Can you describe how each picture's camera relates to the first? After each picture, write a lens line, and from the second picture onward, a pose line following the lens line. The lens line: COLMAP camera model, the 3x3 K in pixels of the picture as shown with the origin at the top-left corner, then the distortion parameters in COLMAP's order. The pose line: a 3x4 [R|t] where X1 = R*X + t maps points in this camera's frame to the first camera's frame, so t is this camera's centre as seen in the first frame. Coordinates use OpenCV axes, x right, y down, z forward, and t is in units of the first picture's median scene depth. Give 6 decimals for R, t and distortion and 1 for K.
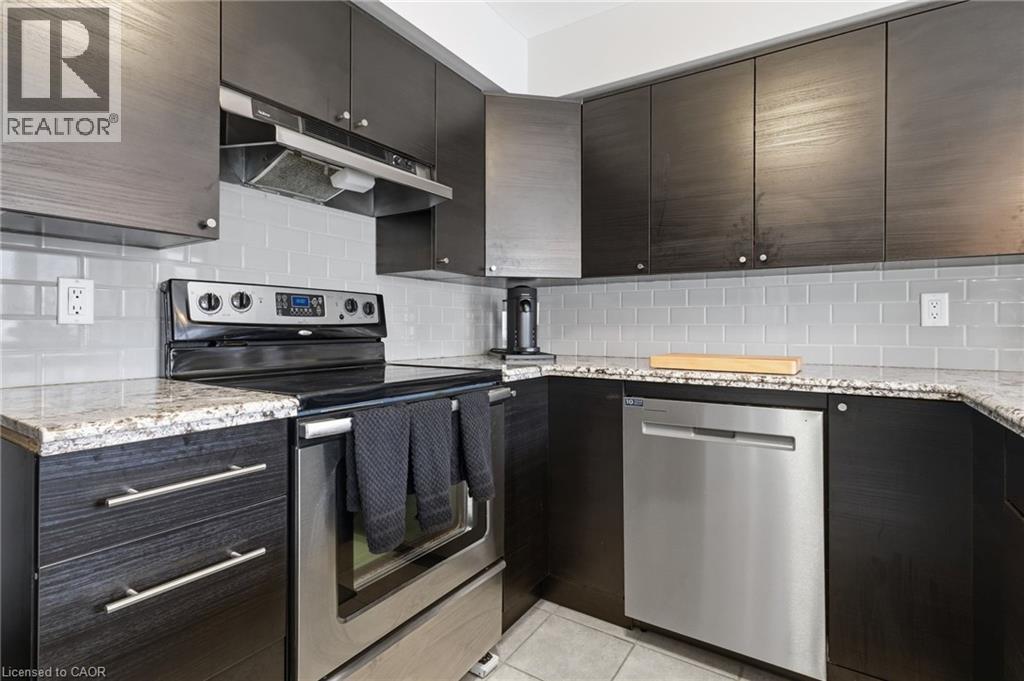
lens RADIAL K [[506.1, 0, 511.1], [0, 506.1, 329.4], [0, 0, 1]] dist [0.000008, 0.000508]
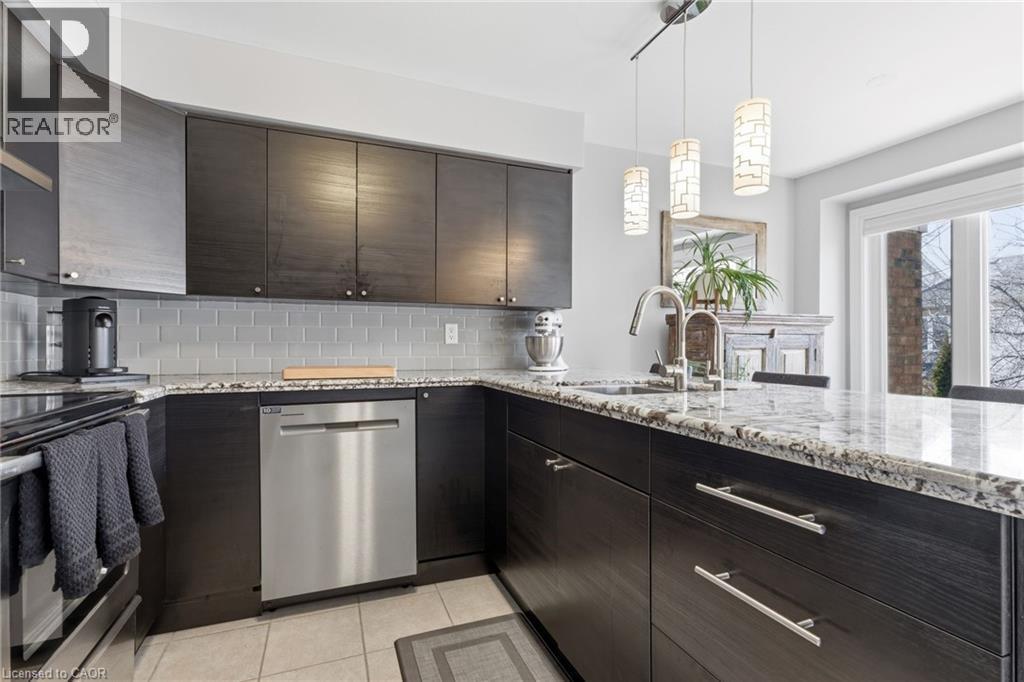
lens RADIAL K [[492.1, 0, 511.4], [0, 492.1, 349.8], [0, 0, 1]] dist [-0.001275, 0.000207]
pose [[0.582805, -0.010429, 0.812545, -0.341698], [0.004216, 0.999943, 0.009811, -0.001699], [-0.812601, -0.002292, 0.582816, -0.088031]]
